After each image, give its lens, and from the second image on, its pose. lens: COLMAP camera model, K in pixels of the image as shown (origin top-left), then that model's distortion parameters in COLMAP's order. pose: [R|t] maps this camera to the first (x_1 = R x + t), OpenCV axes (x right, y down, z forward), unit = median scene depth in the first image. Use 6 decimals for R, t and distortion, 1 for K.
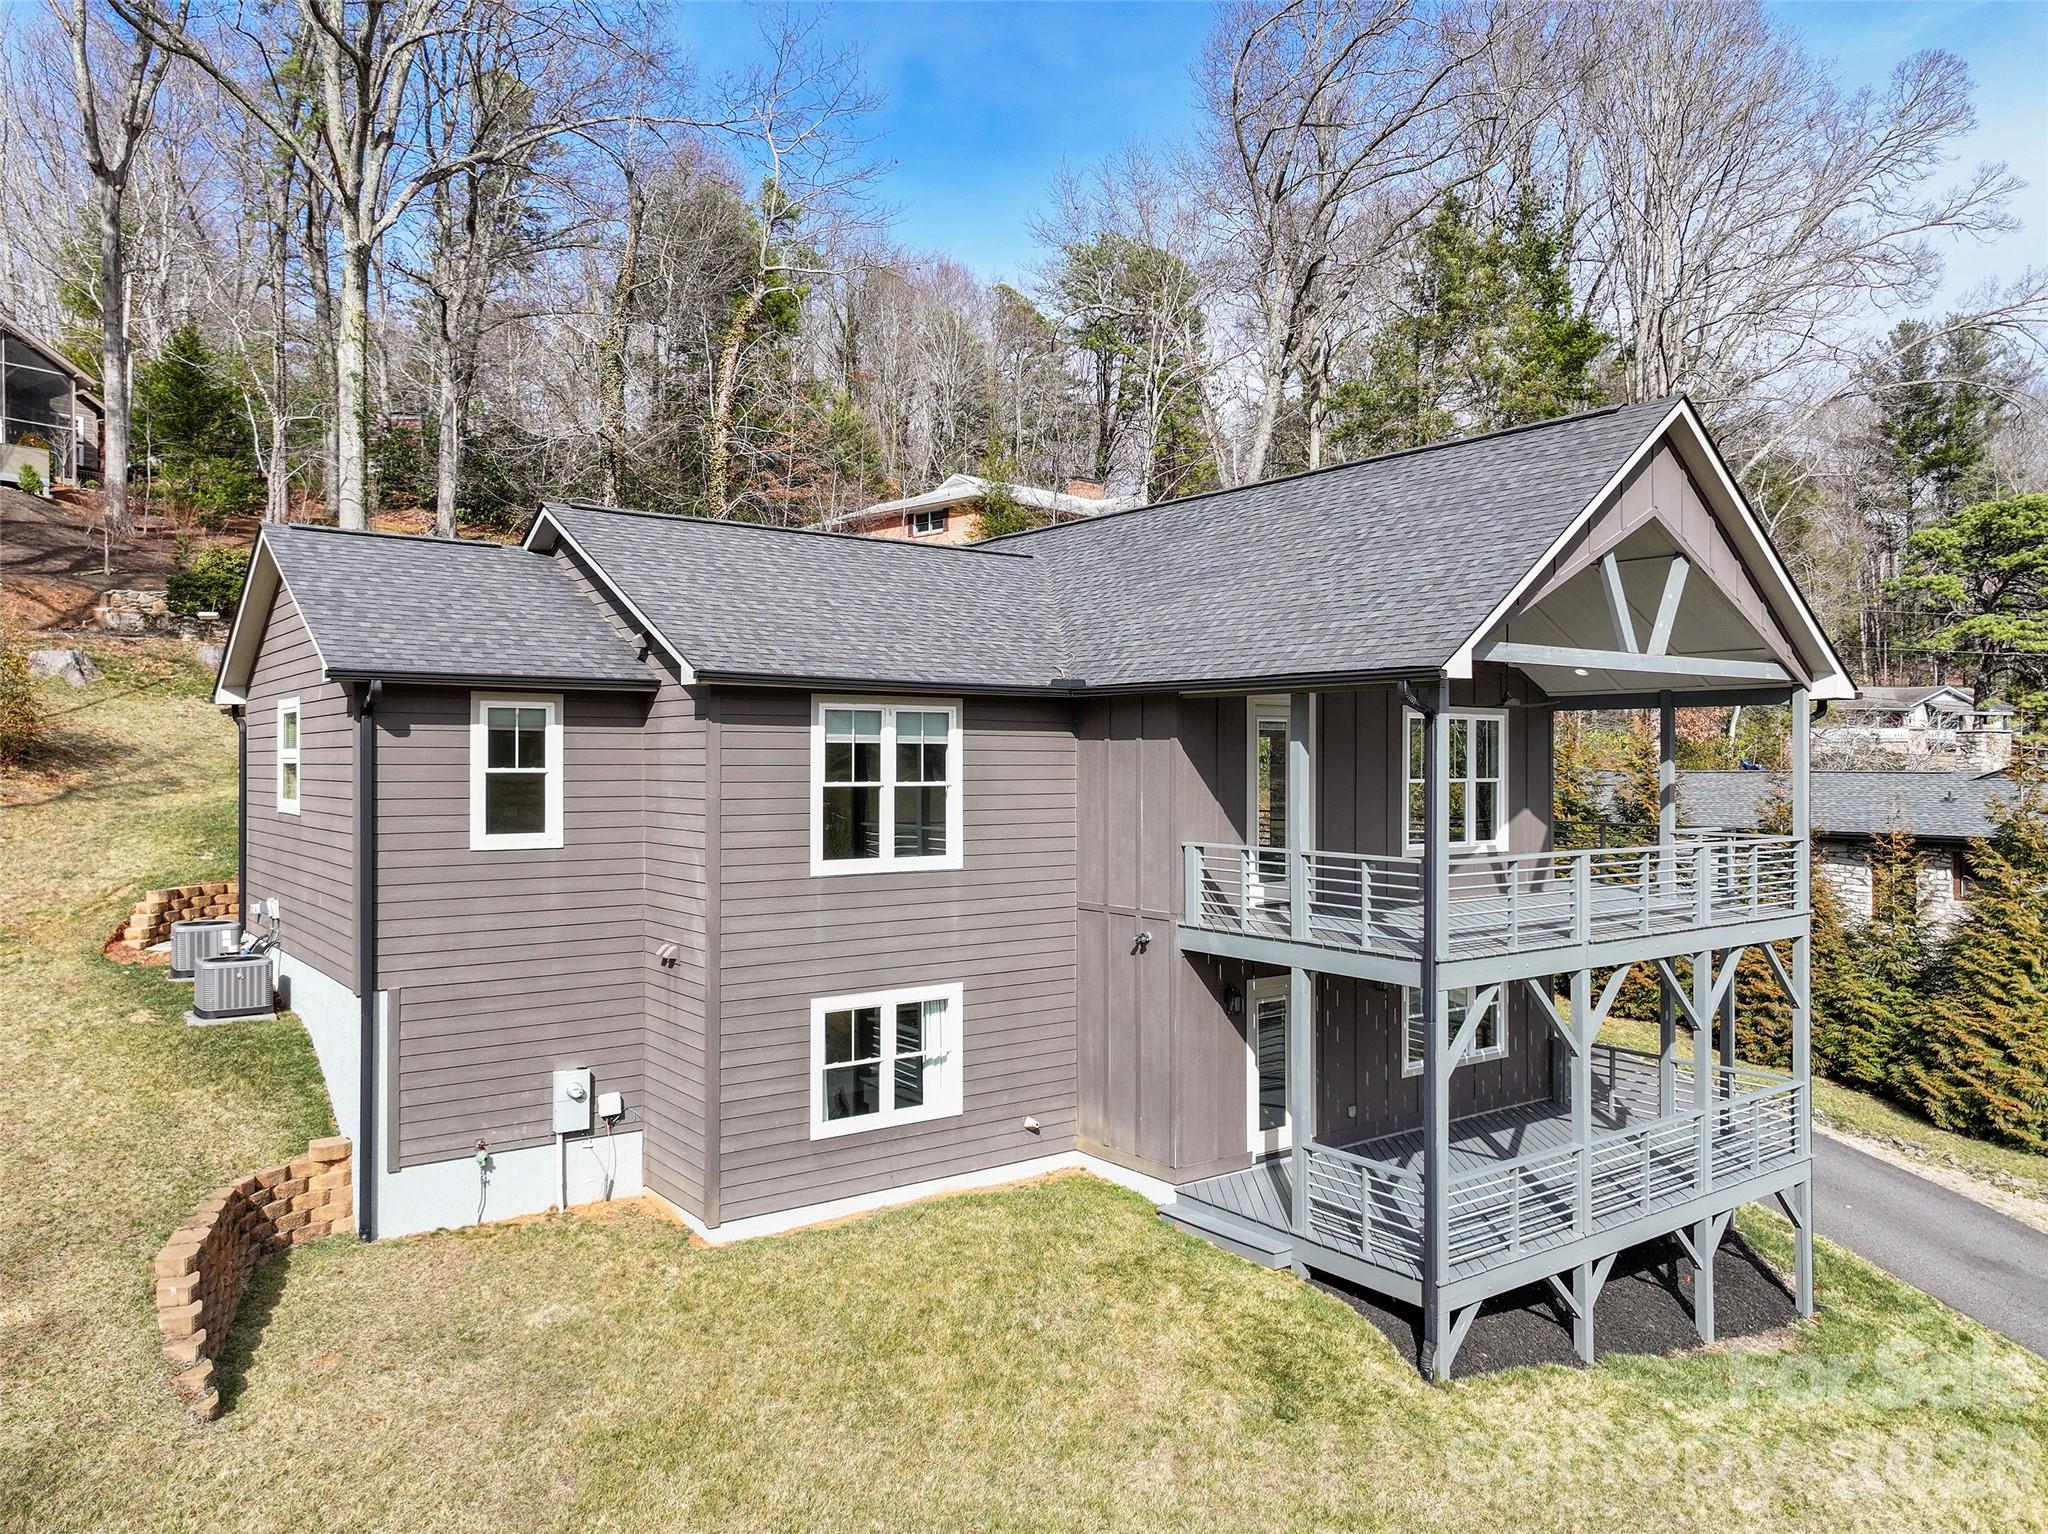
lens RADIAL K [[1440.6, 0, 1036.0], [0, 1440.6, 765.1], [0, 0, 1]] dist [0.009720, 0.001403]
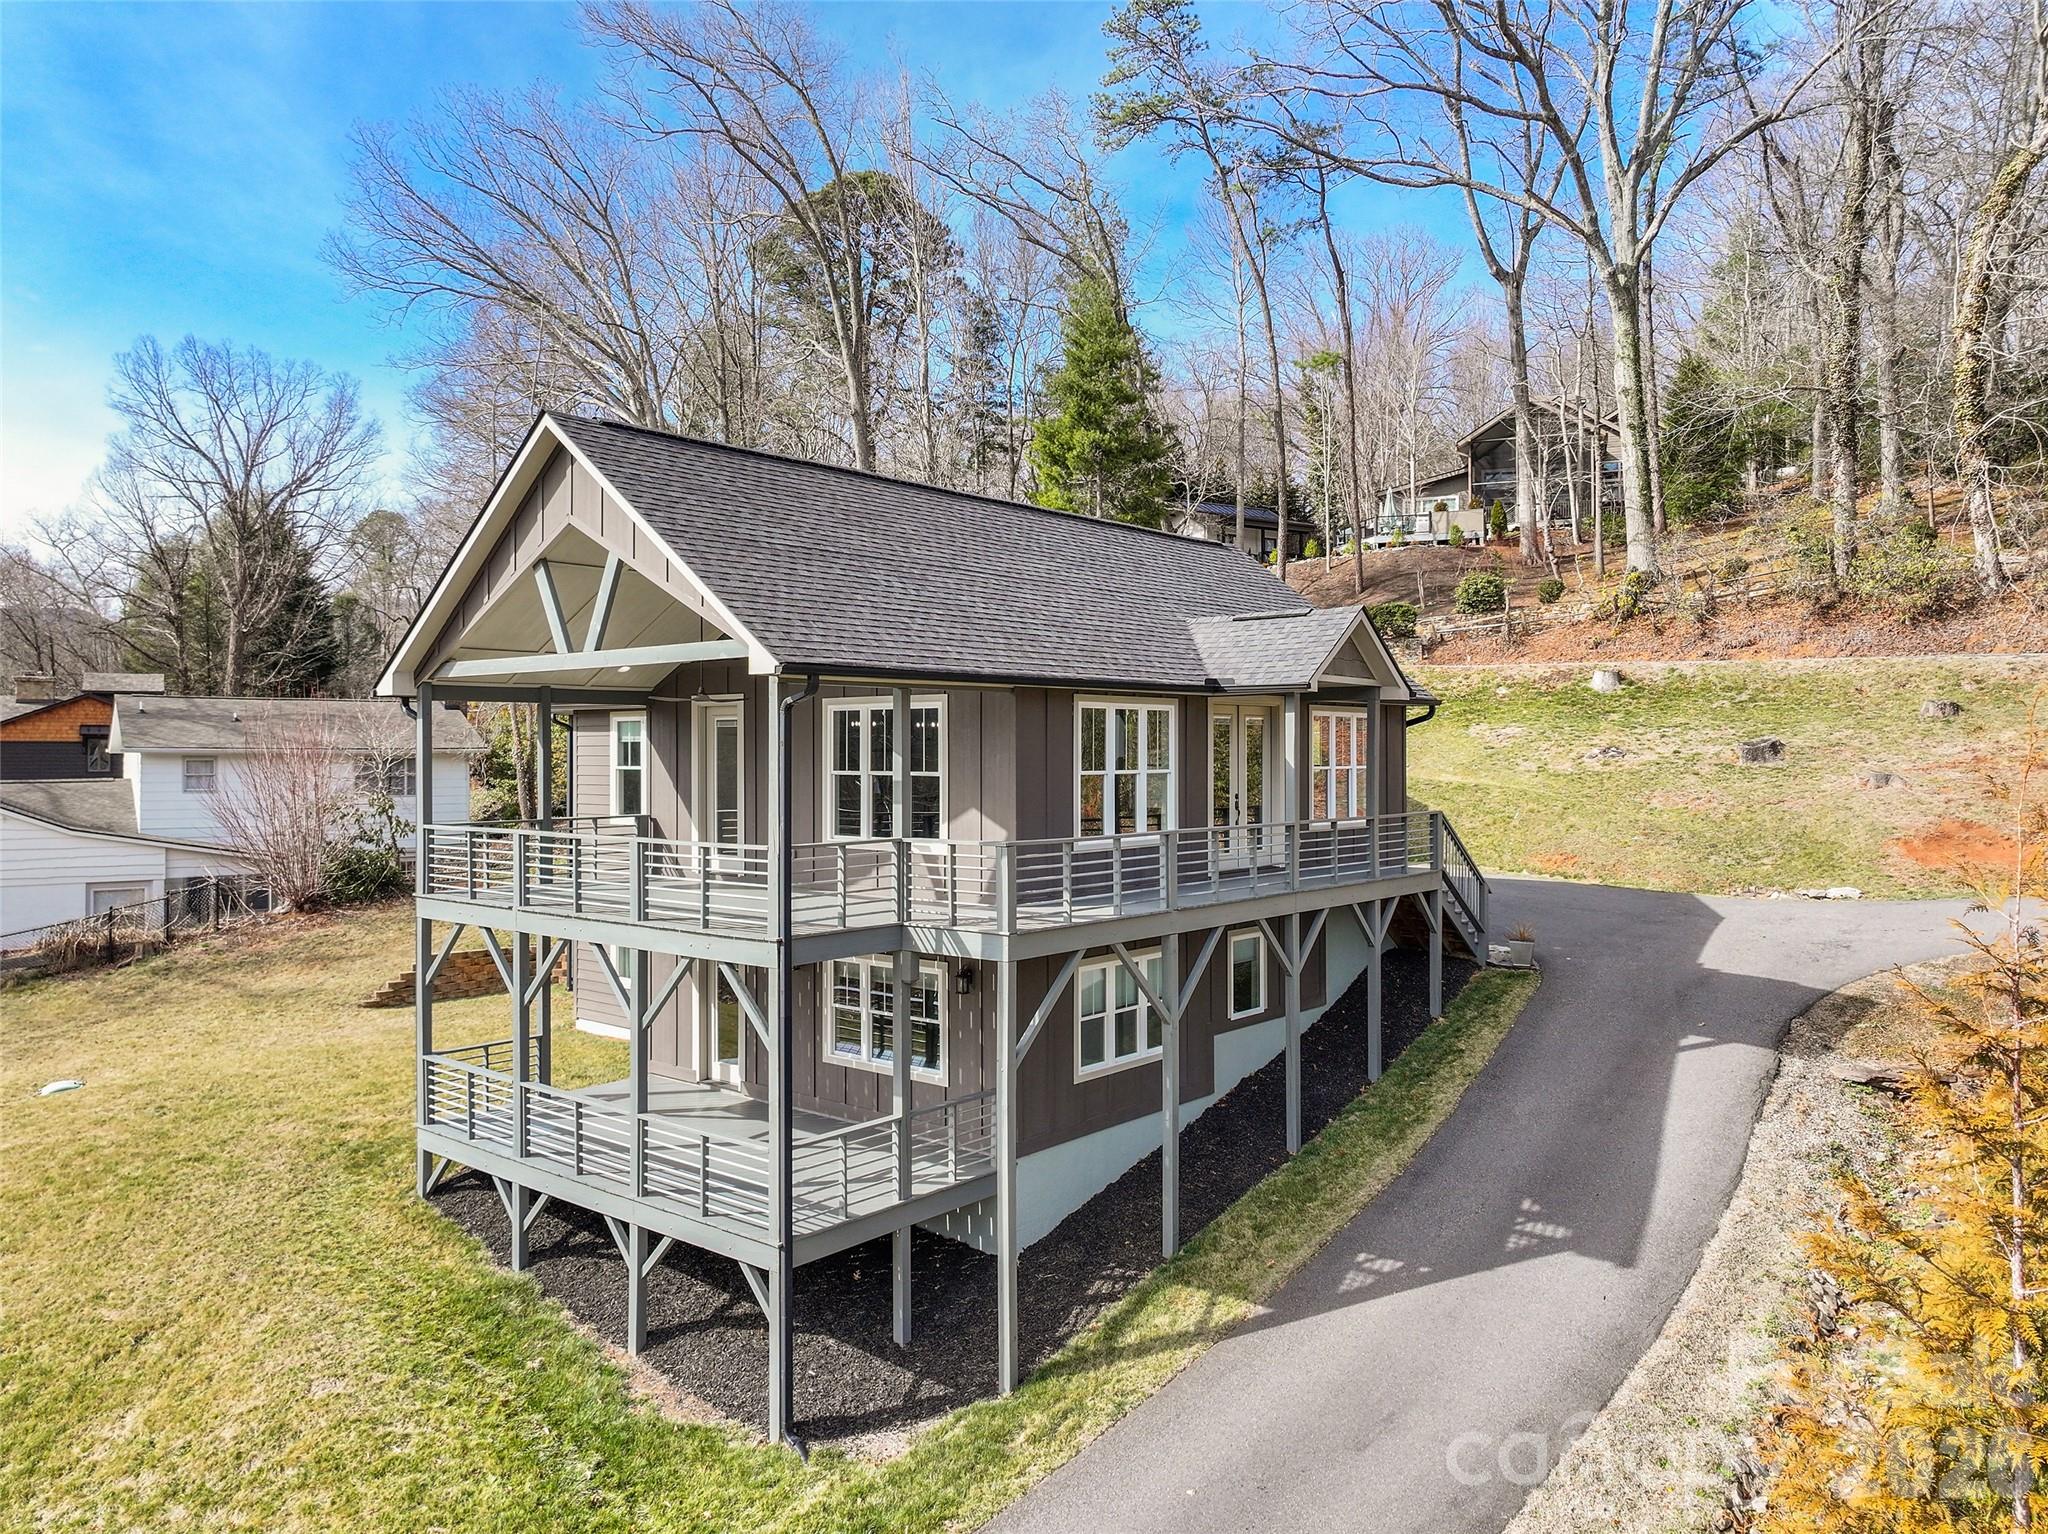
lens RADIAL K [[1440.6, 0, 1025.7], [0, 1440.6, 751.2], [0, 0, 1]] dist [0.009720, 0.001403]
pose [[0.222293, -0.002411, -0.974977, 1.529678], [-0.001791, 0.999994, -0.002881, -0.000771], [0.974978, 0.002387, 0.222287, 1.085911]]
